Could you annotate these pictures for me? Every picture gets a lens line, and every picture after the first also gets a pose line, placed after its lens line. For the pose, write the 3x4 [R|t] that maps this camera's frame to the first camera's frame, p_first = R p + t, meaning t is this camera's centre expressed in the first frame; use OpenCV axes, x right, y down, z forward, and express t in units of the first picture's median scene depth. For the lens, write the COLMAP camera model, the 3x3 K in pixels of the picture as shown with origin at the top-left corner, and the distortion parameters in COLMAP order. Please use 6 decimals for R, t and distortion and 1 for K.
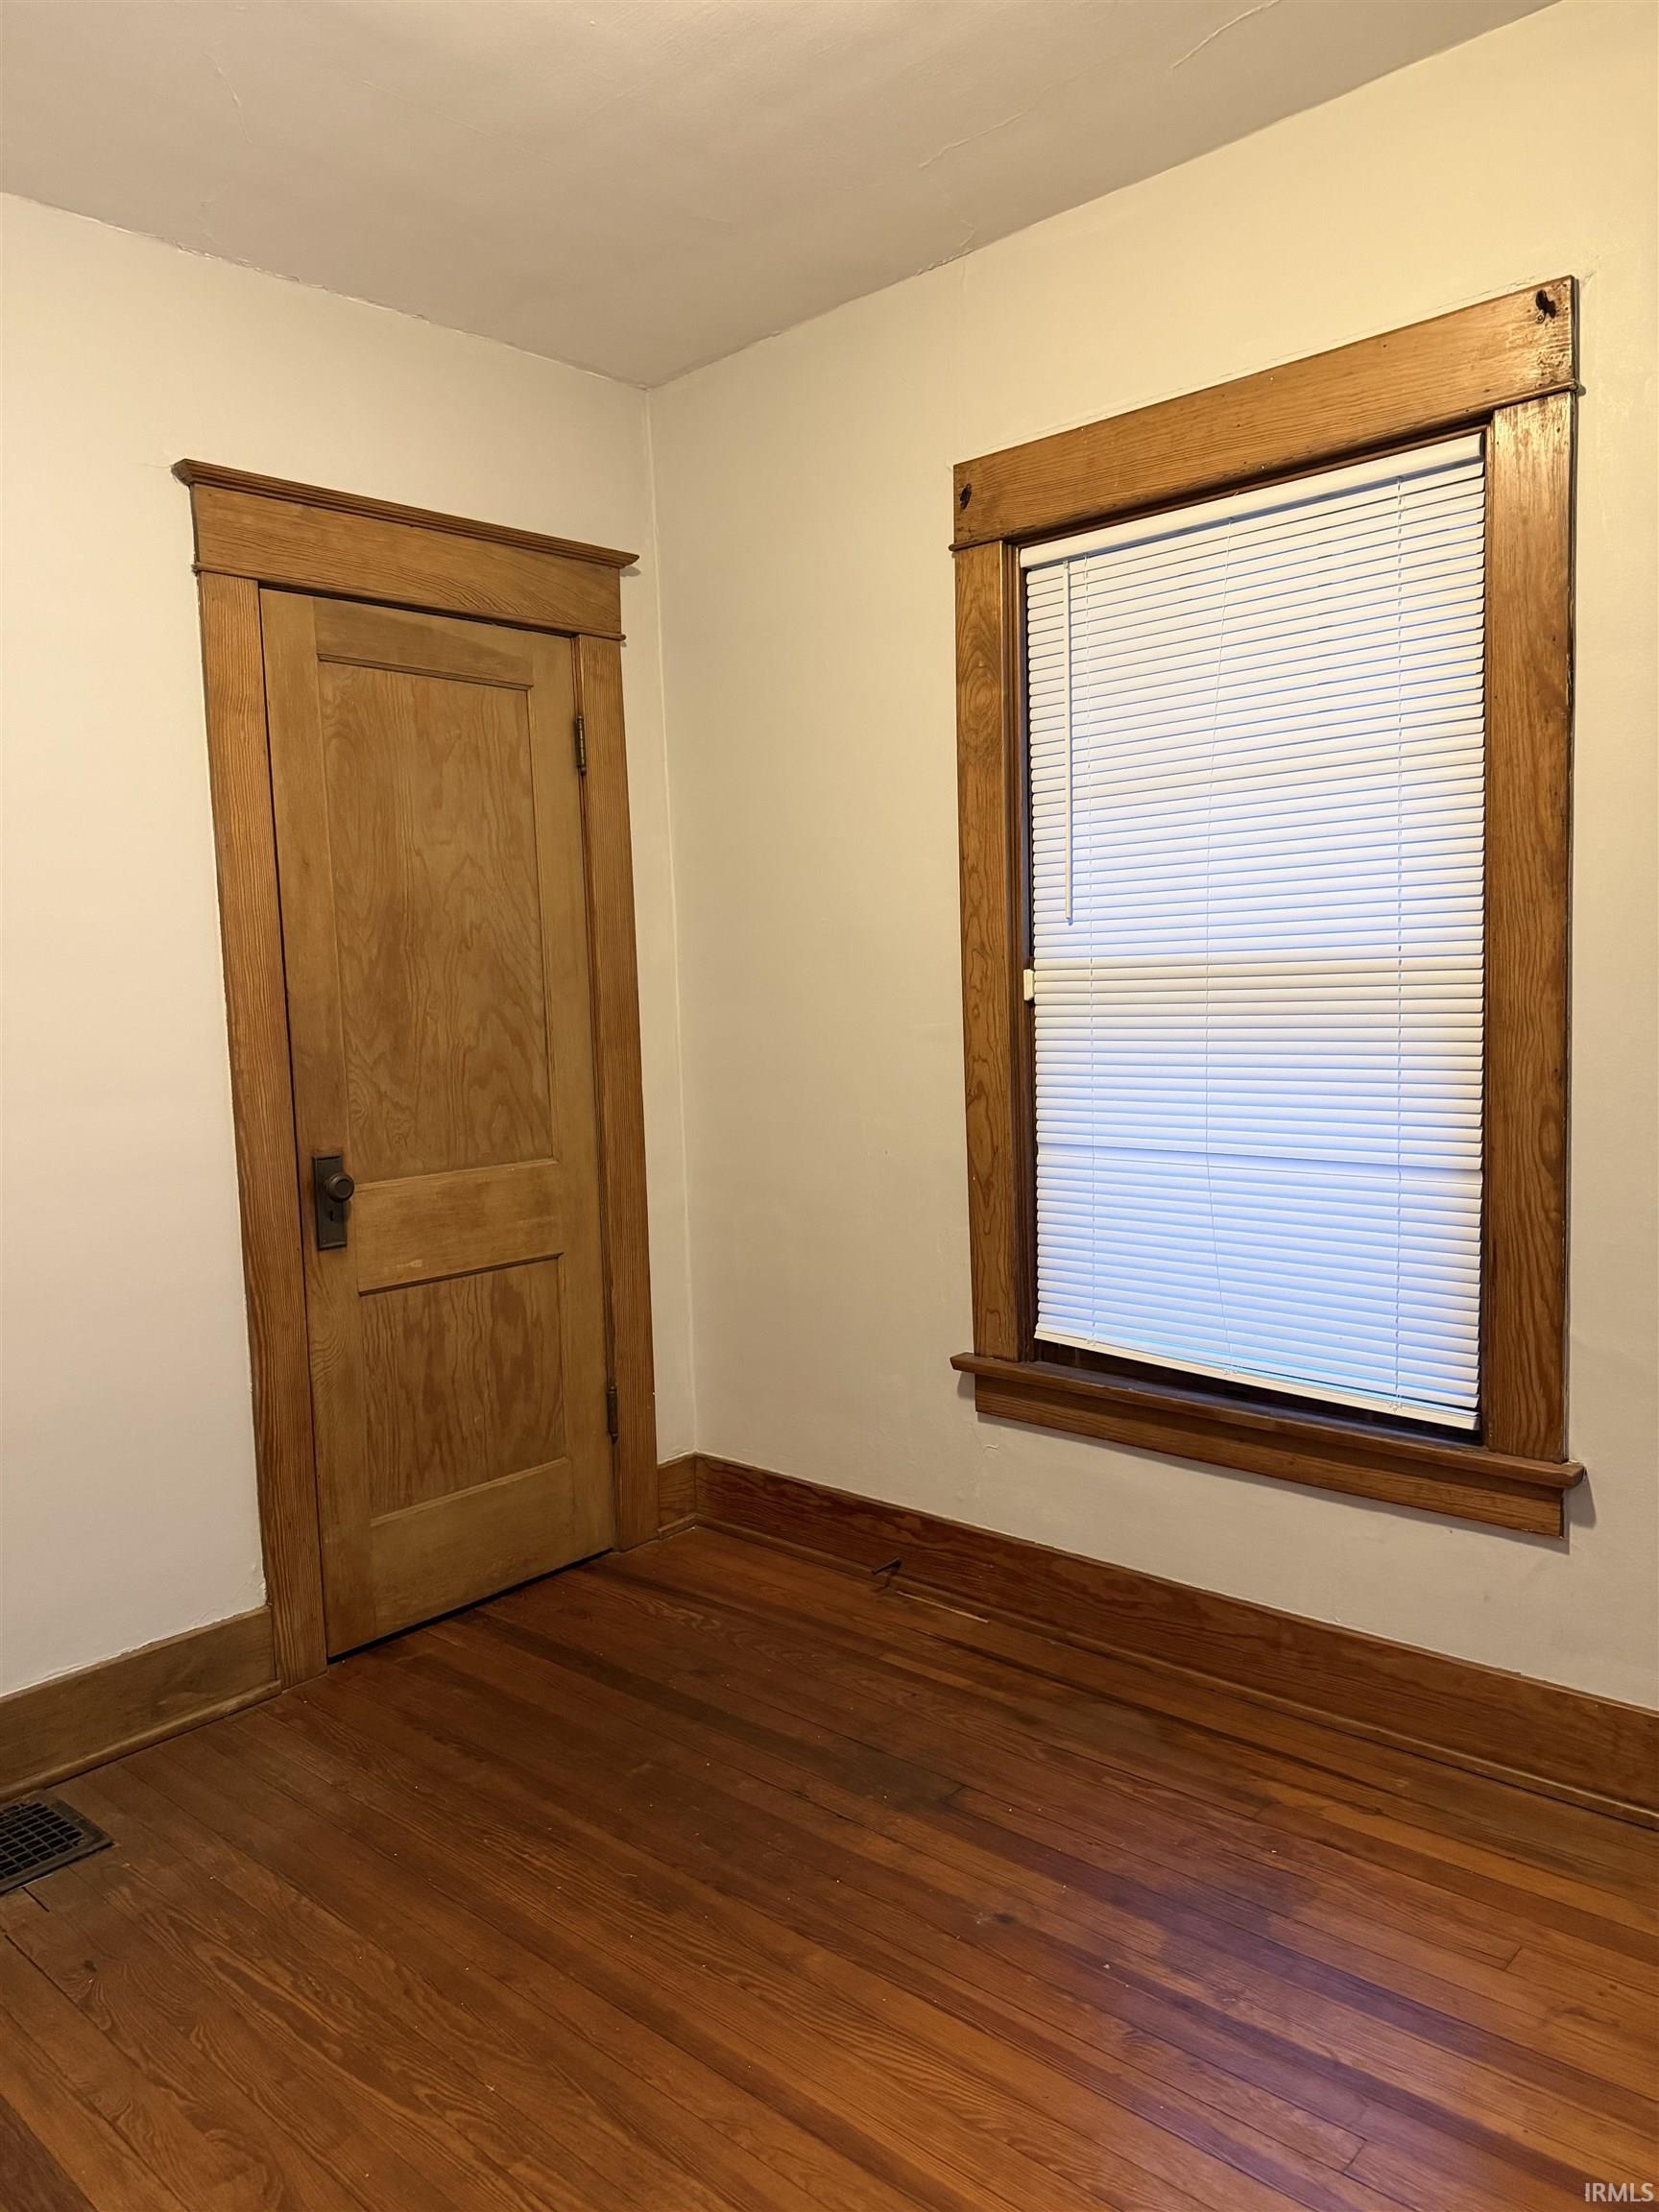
lens RADIAL K [[1569.8, 0, 829.5], [0, 1569.8, 1106.0], [0, 0, 1]] dist [0.005239, -0.001330]
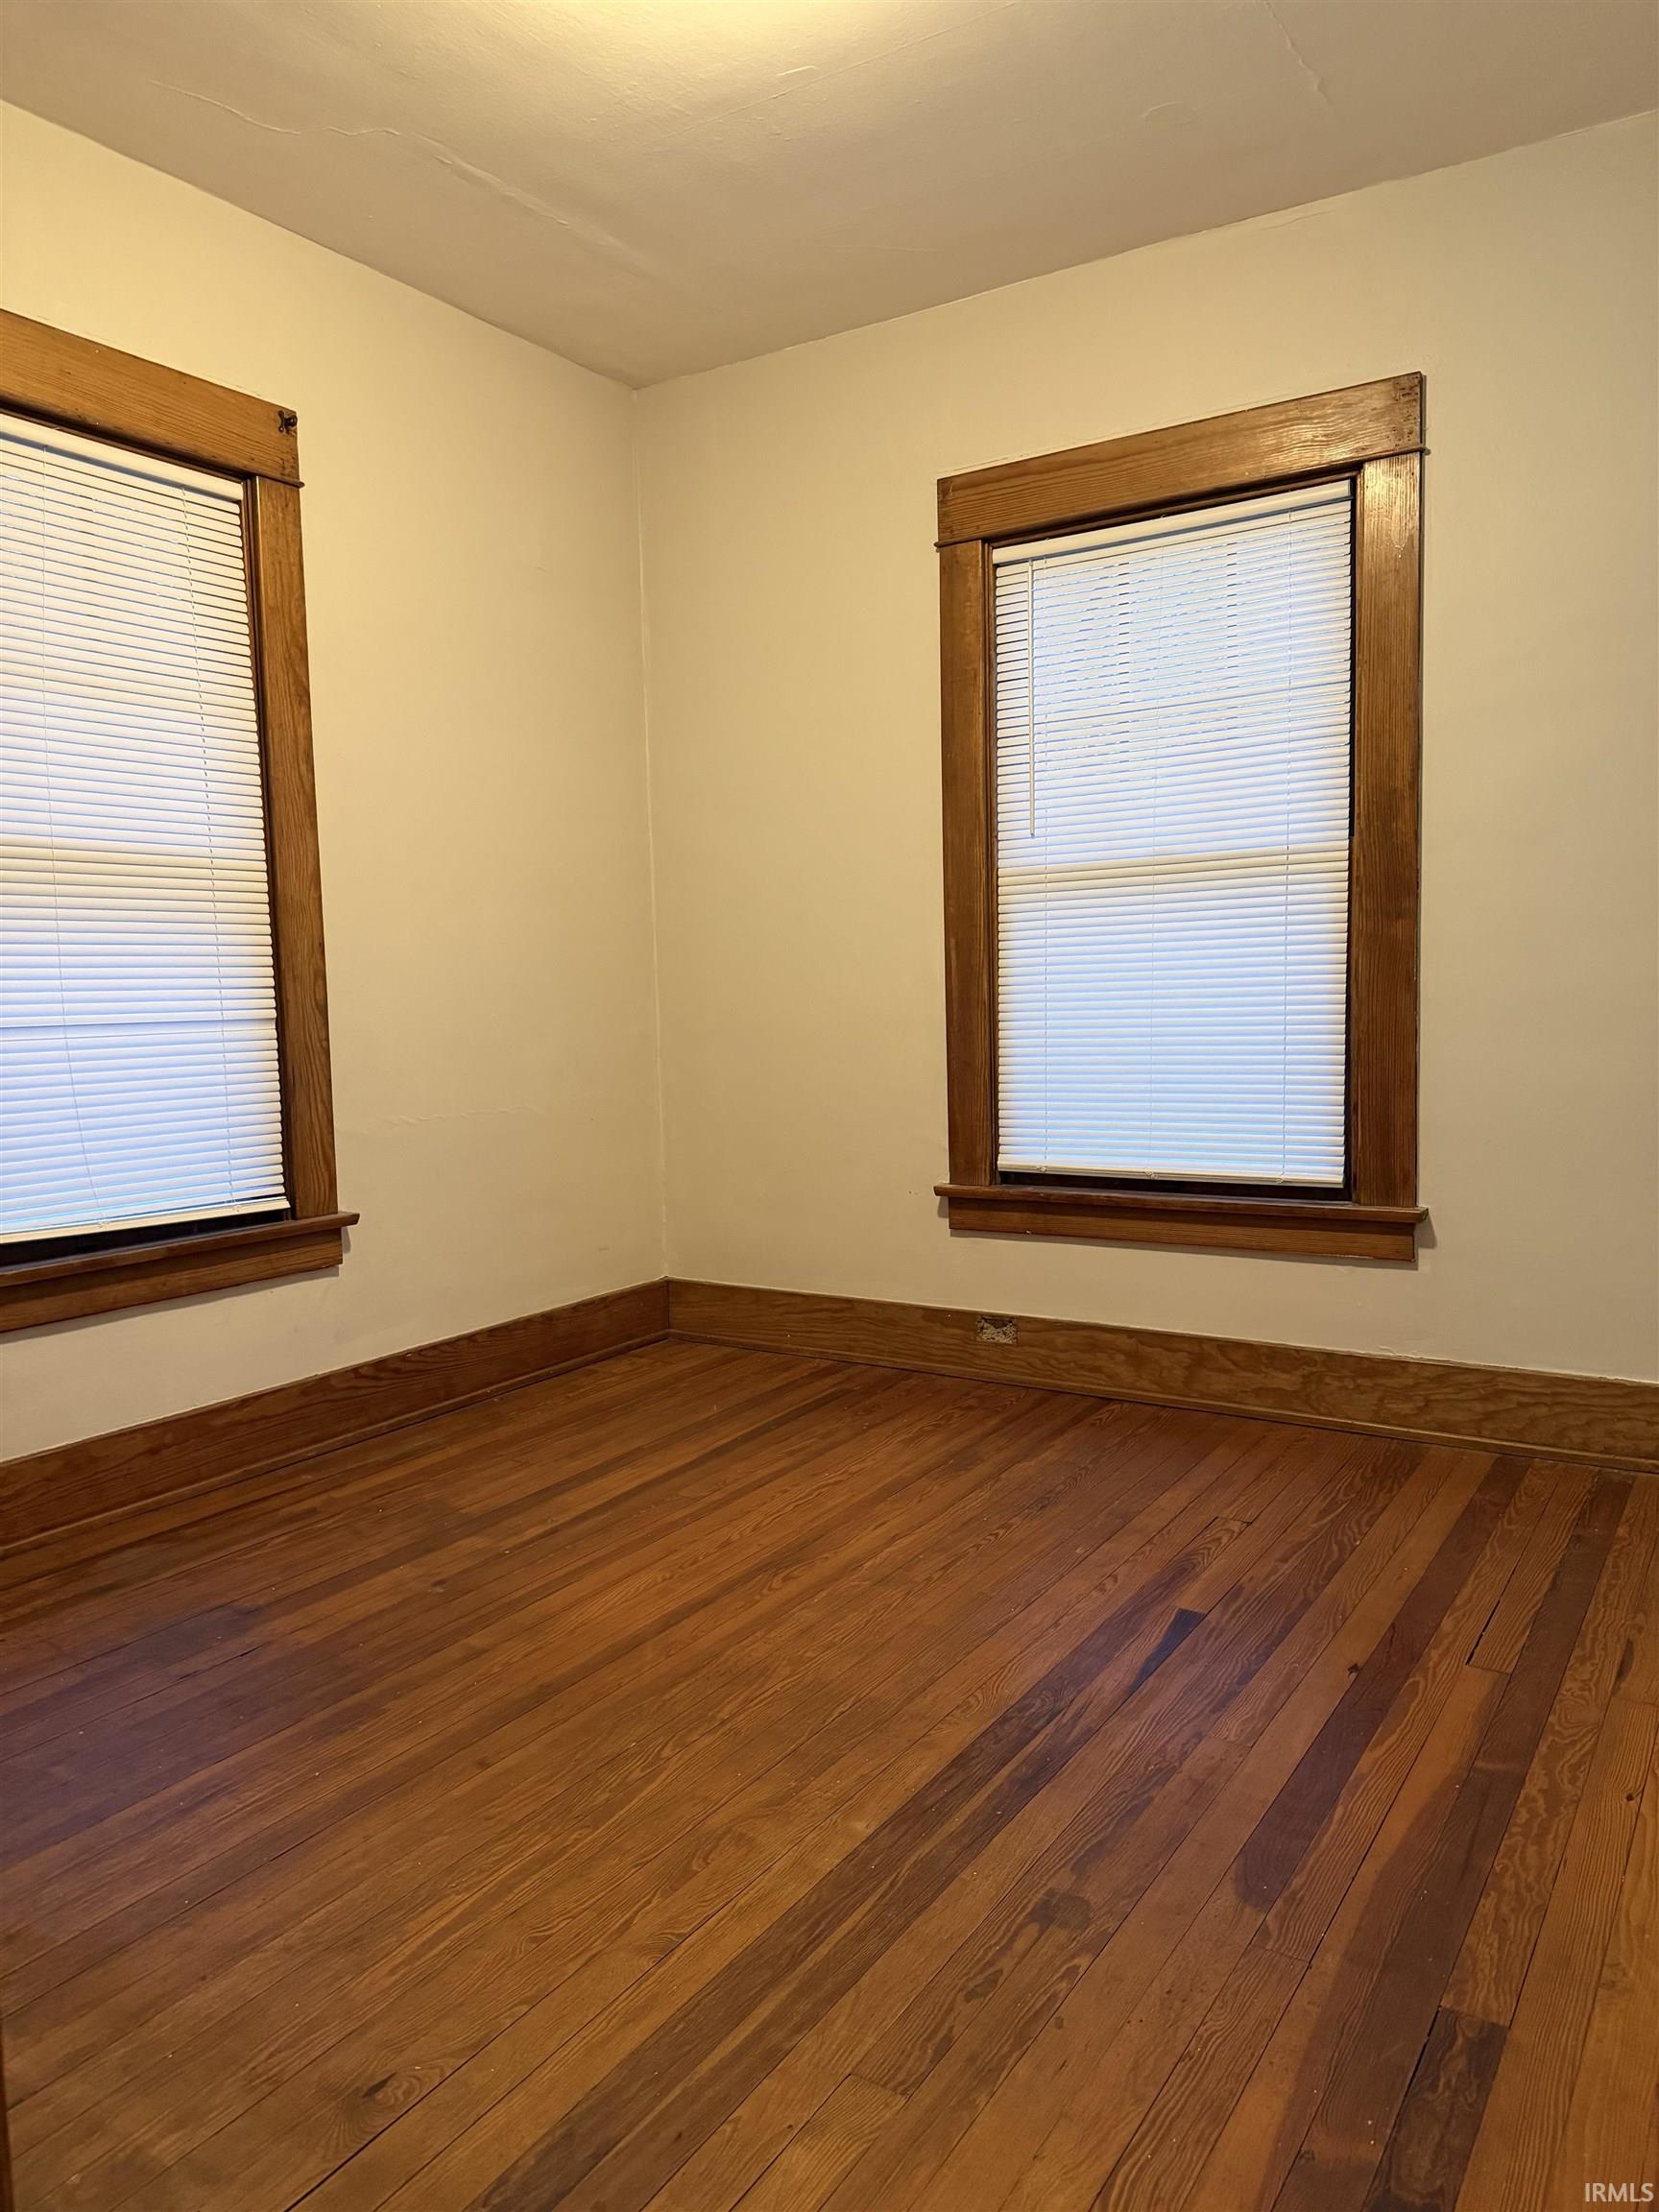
lens RADIAL K [[1518.0, 0, 829.5], [0, 1518.0, 1106.0], [0, 0, 1]] dist [0.002690, -0.001521]
pose [[-0.166839, -0.043734, 0.985014, -1.014158], [0.114660, 0.991377, 0.063437, 0.091207], [-0.979294, 0.123526, -0.160386, 0.767563]]
